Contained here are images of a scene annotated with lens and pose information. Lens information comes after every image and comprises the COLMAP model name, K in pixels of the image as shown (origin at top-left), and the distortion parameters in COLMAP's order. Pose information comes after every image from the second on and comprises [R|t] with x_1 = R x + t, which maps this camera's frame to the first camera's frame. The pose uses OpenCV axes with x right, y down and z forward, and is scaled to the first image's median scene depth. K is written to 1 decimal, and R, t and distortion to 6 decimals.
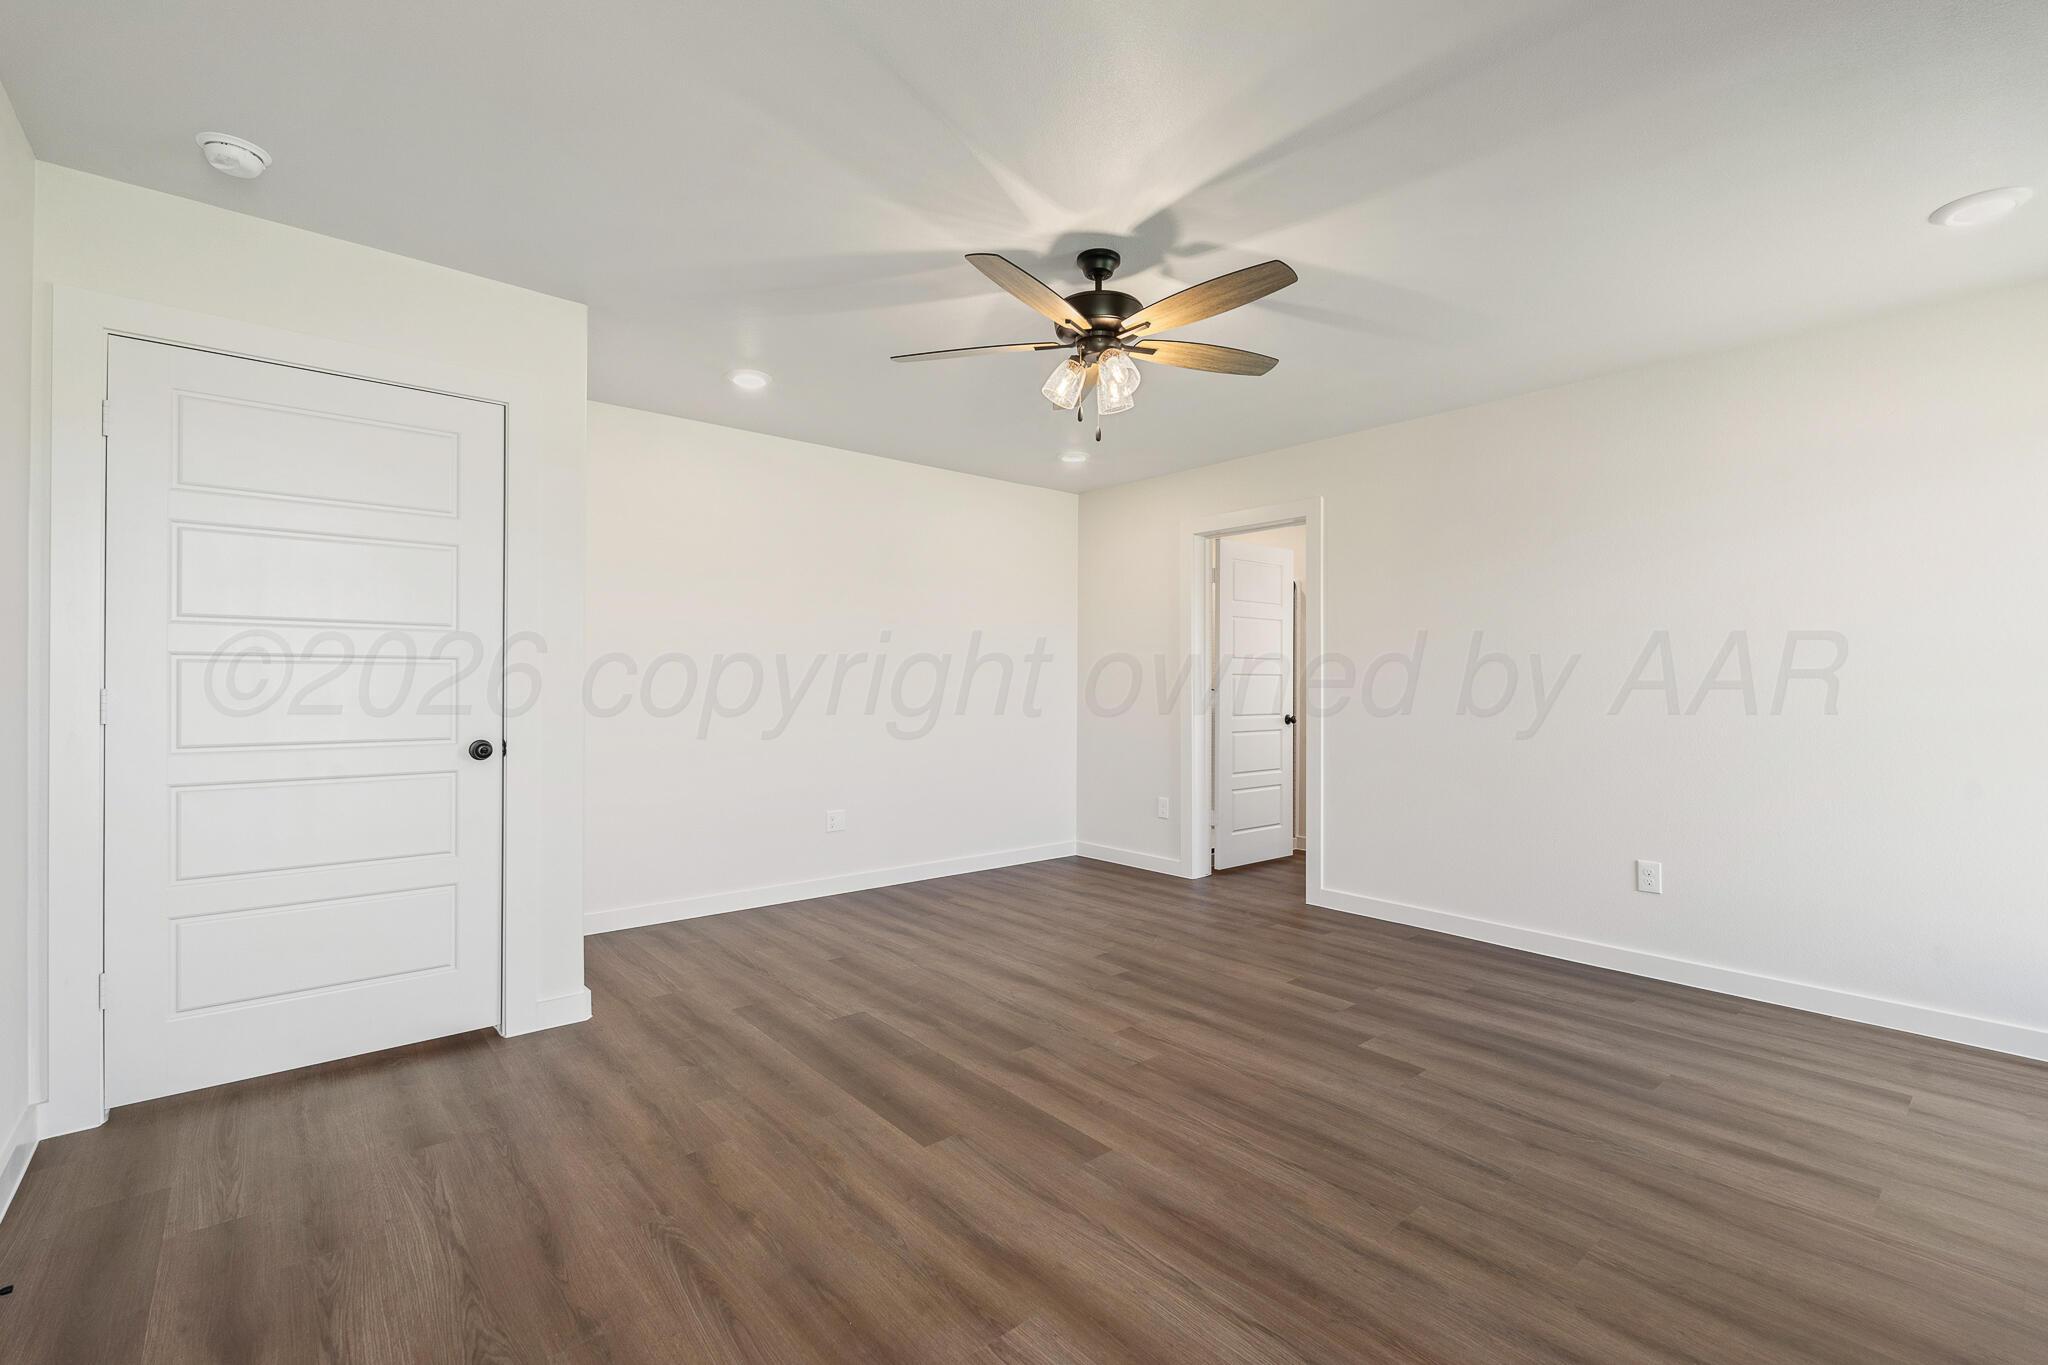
lens RADIAL K [[903.0, 0, 1024.0], [0, 903.0, 682.5], [0, 0, 1]] dist [-0.017467, -0.000290]
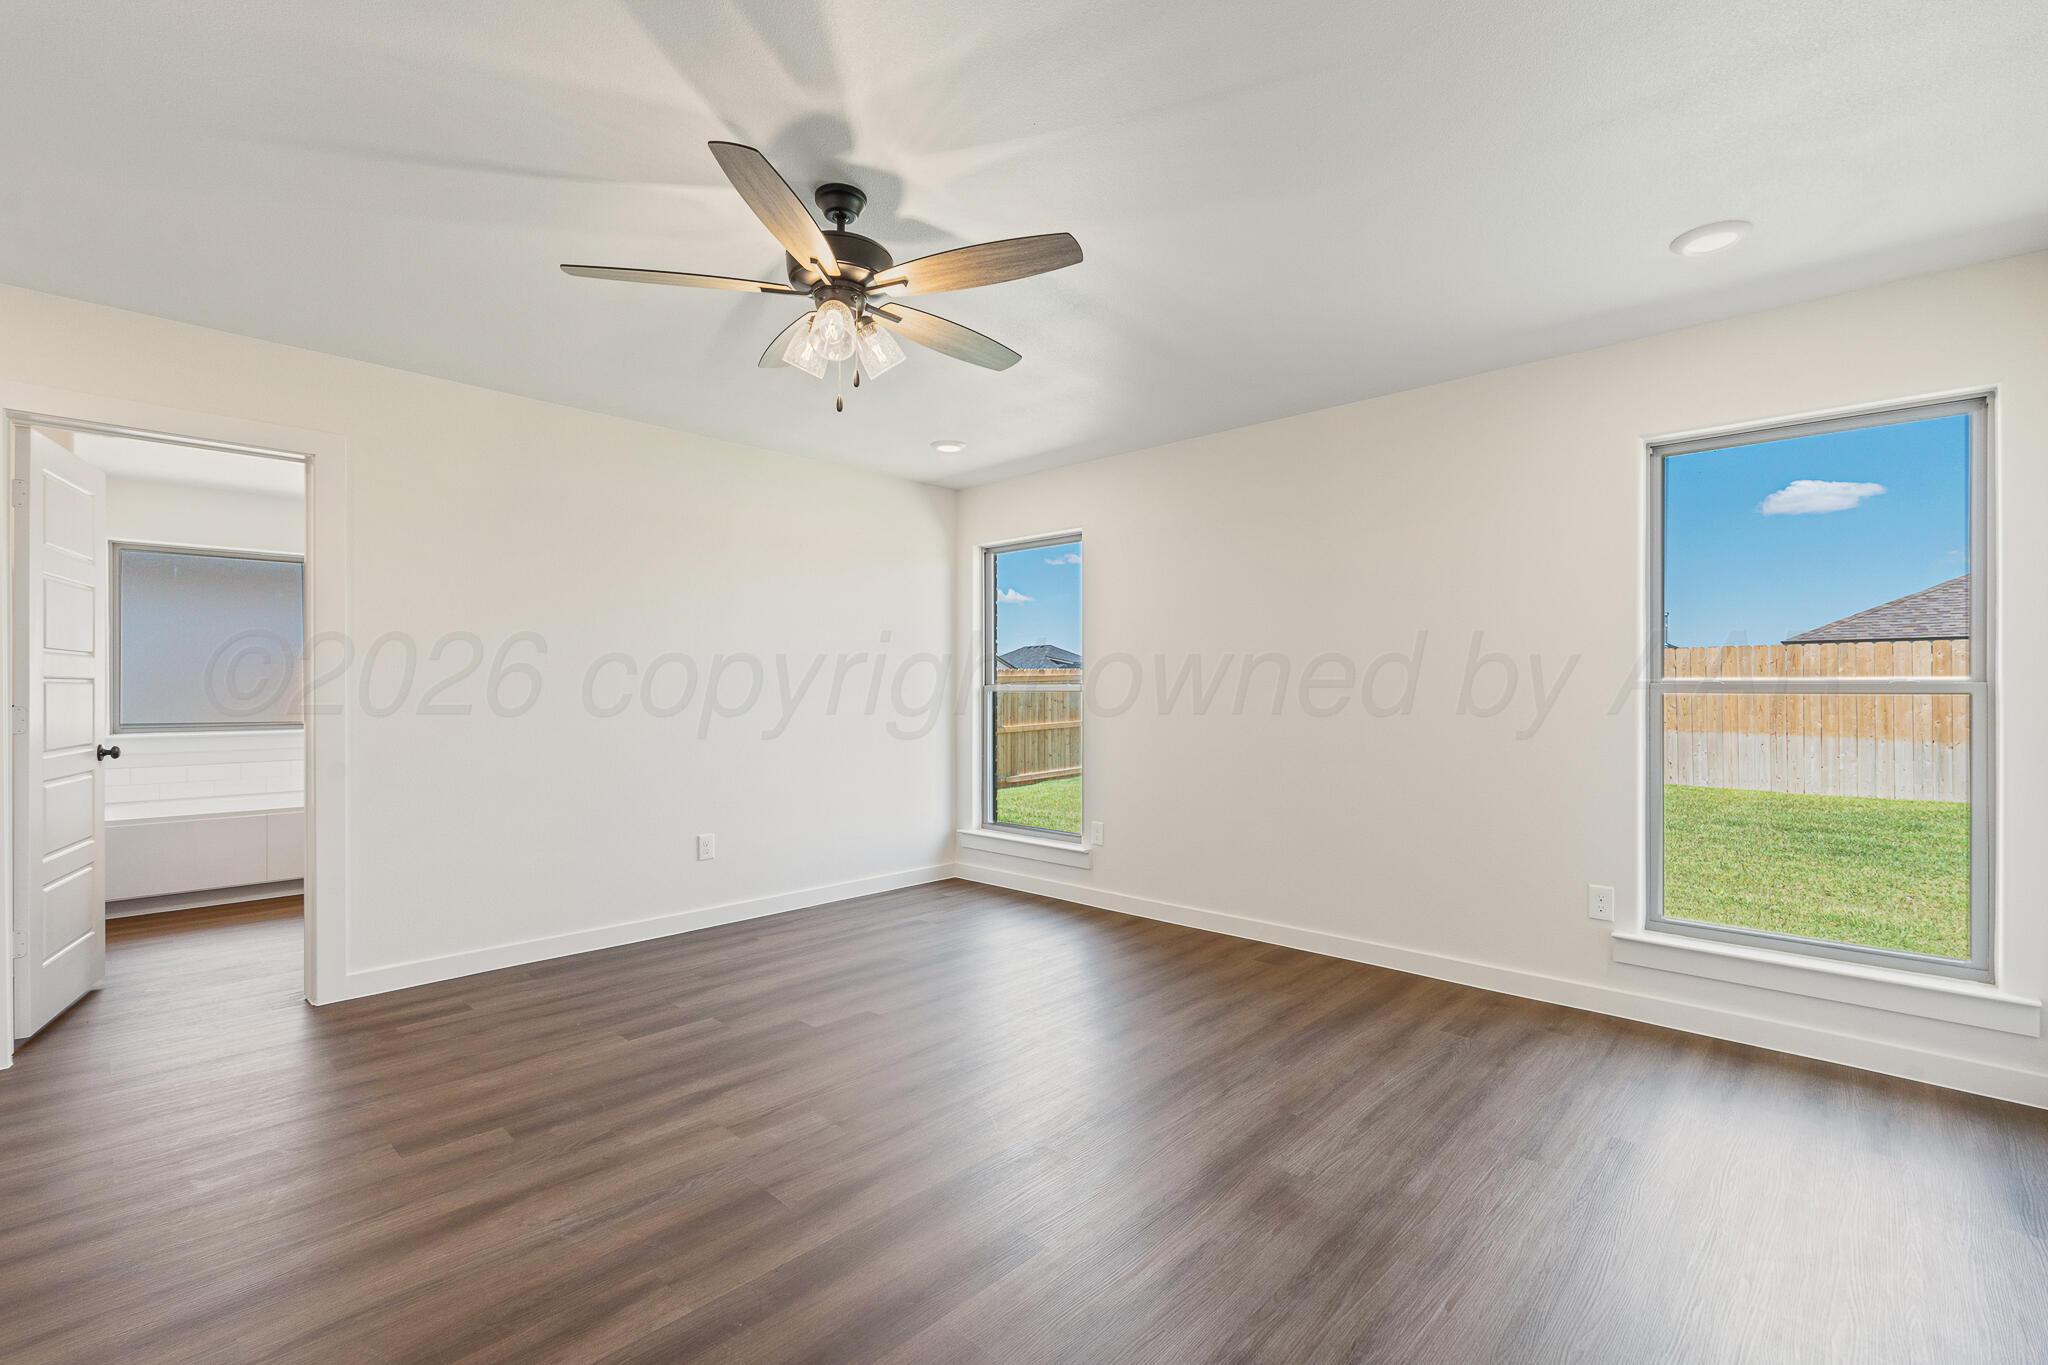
lens RADIAL K [[912.9, 0, 1024.0], [0, 912.9, 682.5], [0, 0, 1]] dist [-0.001065, -0.000115]
pose [[-0.119364, 0.002055, 0.992848, -0.618755], [-0.000993, 0.999997, -0.002189, -0.008481], [-0.992850, -0.001247, -0.119361, 0.721453]]
